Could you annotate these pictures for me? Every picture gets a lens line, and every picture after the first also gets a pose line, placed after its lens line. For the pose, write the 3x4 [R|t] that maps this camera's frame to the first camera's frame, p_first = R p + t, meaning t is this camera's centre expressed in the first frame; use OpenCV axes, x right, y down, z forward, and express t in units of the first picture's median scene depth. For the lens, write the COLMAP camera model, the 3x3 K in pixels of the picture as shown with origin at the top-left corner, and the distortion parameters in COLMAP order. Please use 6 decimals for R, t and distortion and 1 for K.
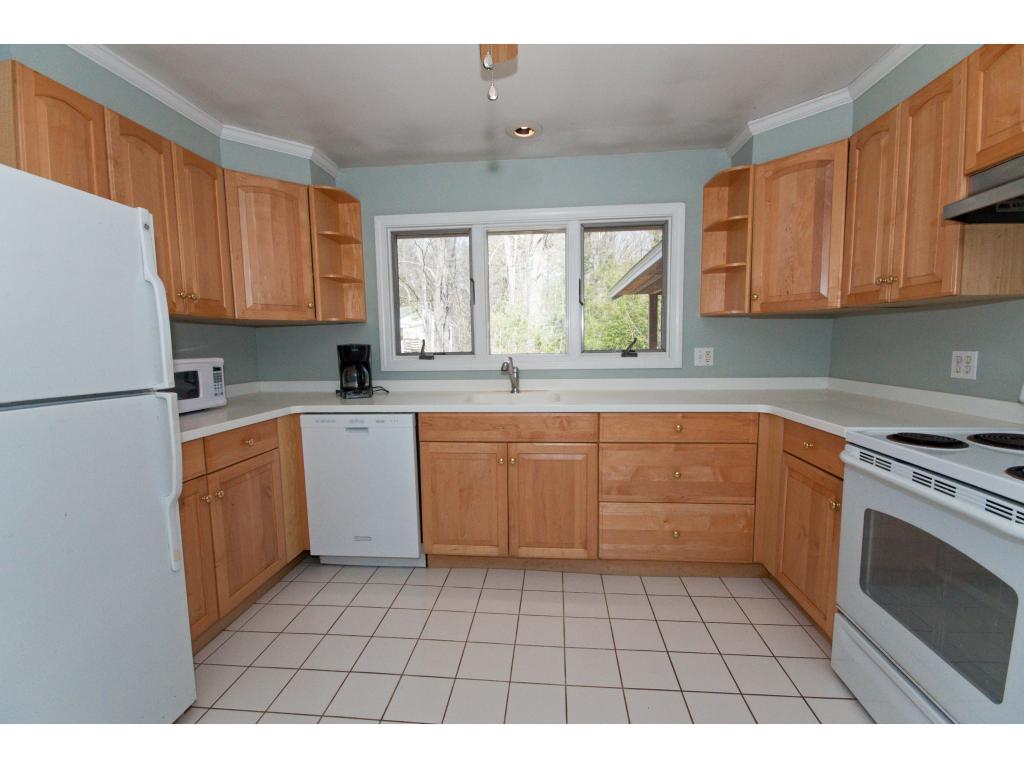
lens RADIAL K [[445.6, 0, 511.7], [0, 445.6, 386.5], [0, 0, 1]] dist [-0.010628, -0.000728]
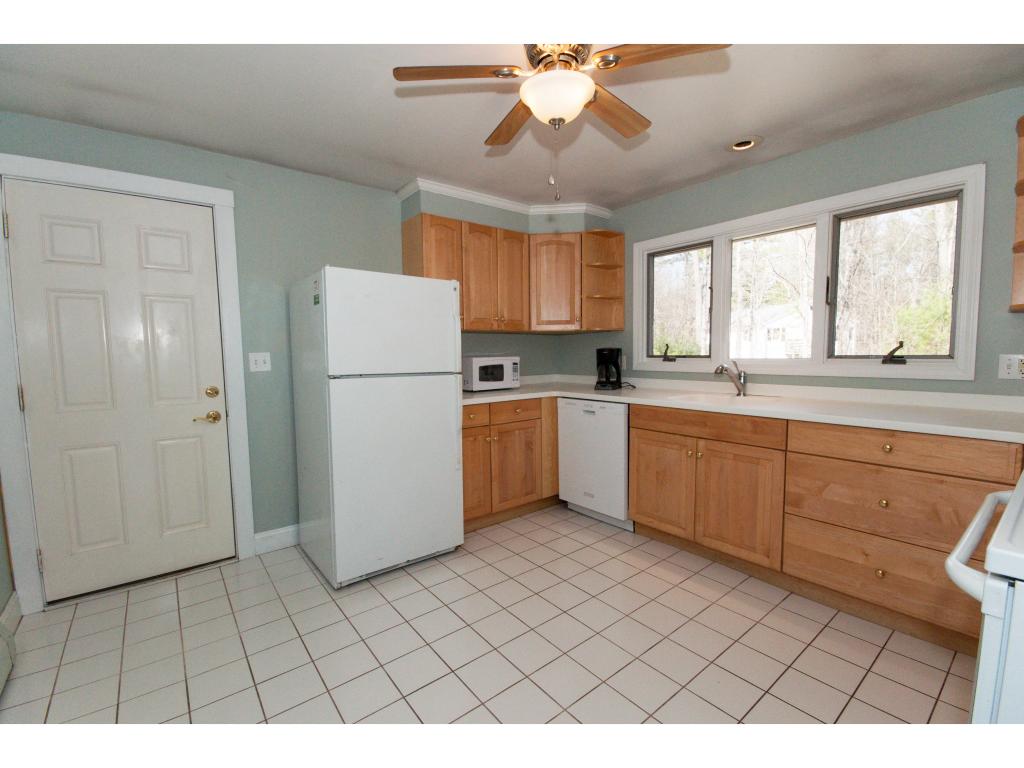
lens RADIAL K [[445.6, 0, 511.7], [0, 445.6, 386.5], [0, 0, 1]] dist [-0.010628, -0.000728]
pose [[0.685603, 0.063384, -0.725211, 0.436527], [-0.066047, 0.997510, 0.024743, 0.001982], [0.724974, 0.030934, 0.688082, -0.087824]]
